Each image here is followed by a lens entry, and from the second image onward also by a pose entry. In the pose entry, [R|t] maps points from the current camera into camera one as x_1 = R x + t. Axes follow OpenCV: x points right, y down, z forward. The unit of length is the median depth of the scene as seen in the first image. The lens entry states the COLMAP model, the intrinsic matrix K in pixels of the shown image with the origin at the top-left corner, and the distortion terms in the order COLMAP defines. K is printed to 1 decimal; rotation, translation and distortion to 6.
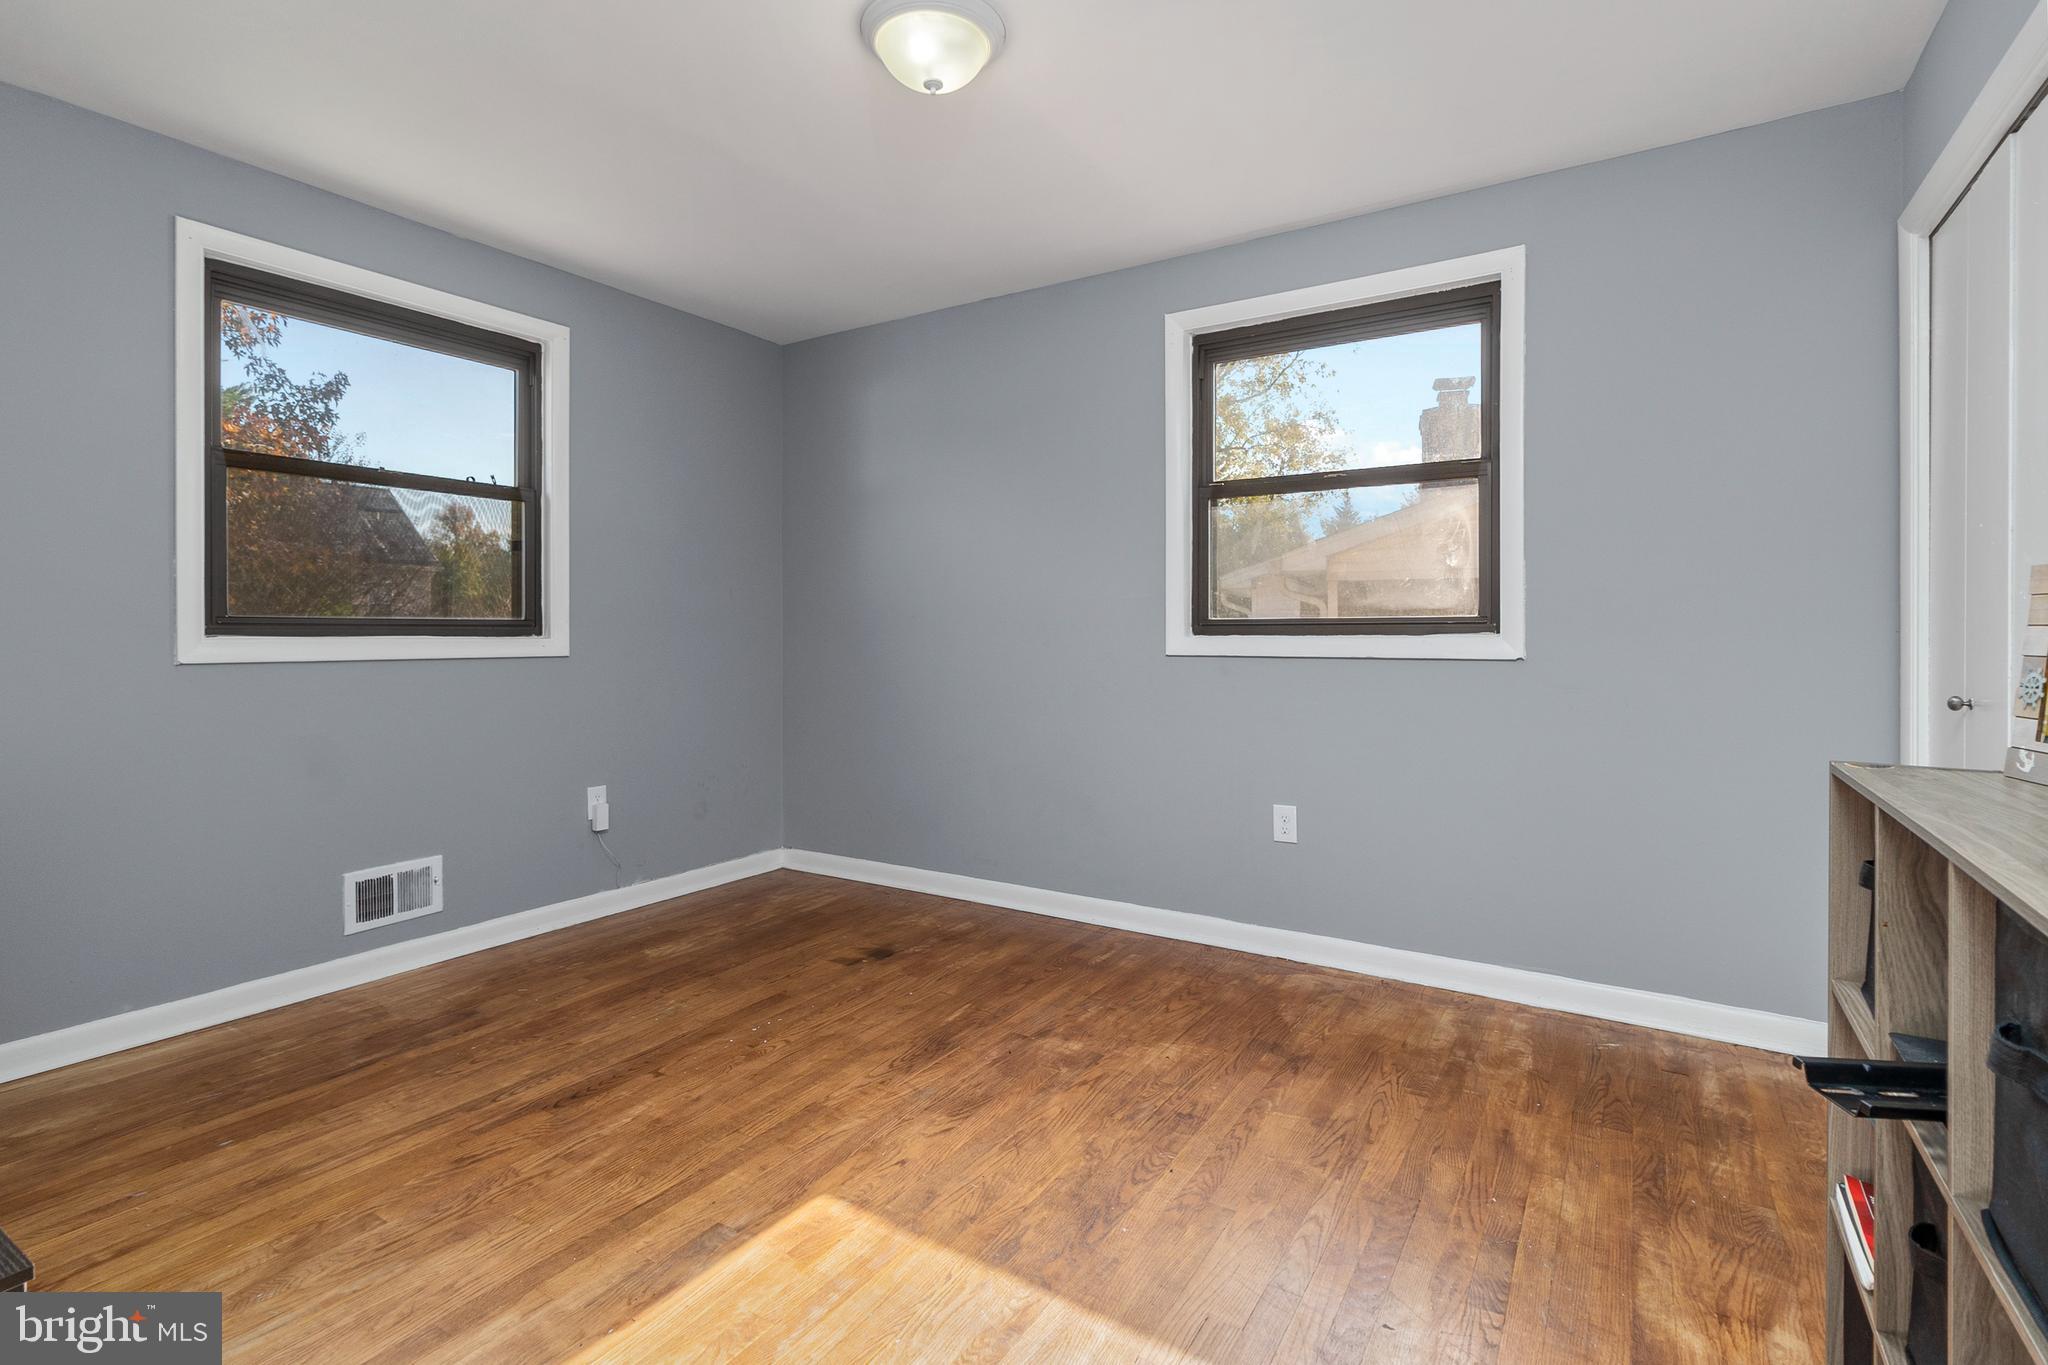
lens RADIAL K [[962.4, 0, 1008.9], [0, 962.4, 628.1], [0, 0, 1]] dist [-0.001504, 0.001110]
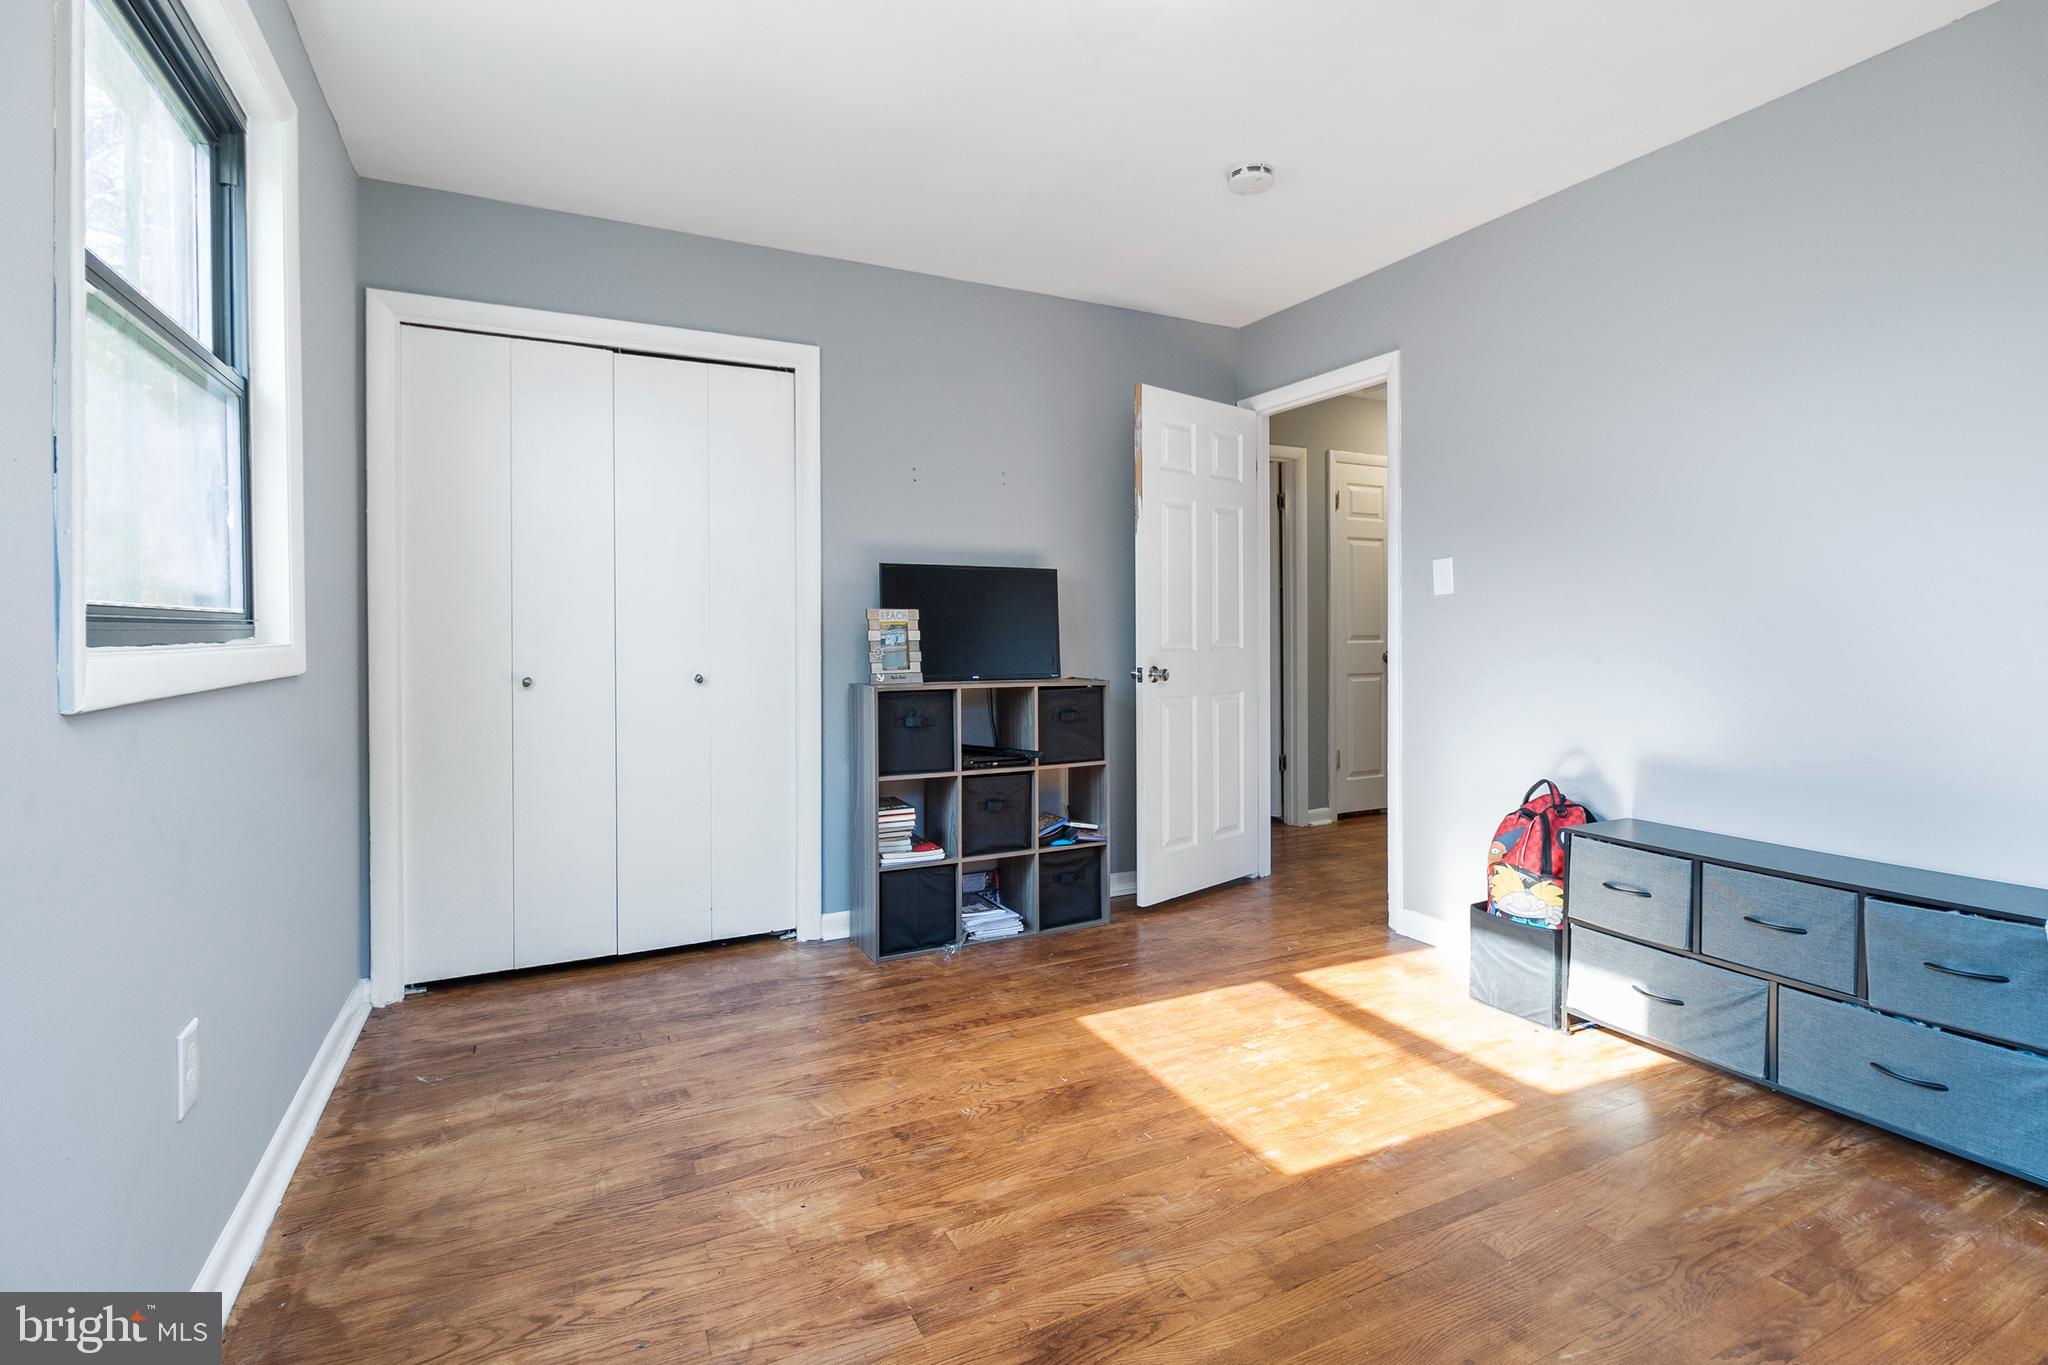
lens RADIAL K [[962.4, 0, 1023.7], [0, 962.4, 644.0], [0, 0, 1]] dist [-0.001504, 0.001110]
pose [[-0.864516, -0.002004, 0.502602, -0.377610], [0.004701, 0.999916, 0.012072, 0.002520], [-0.502584, 0.012799, -0.864434, 1.644240]]
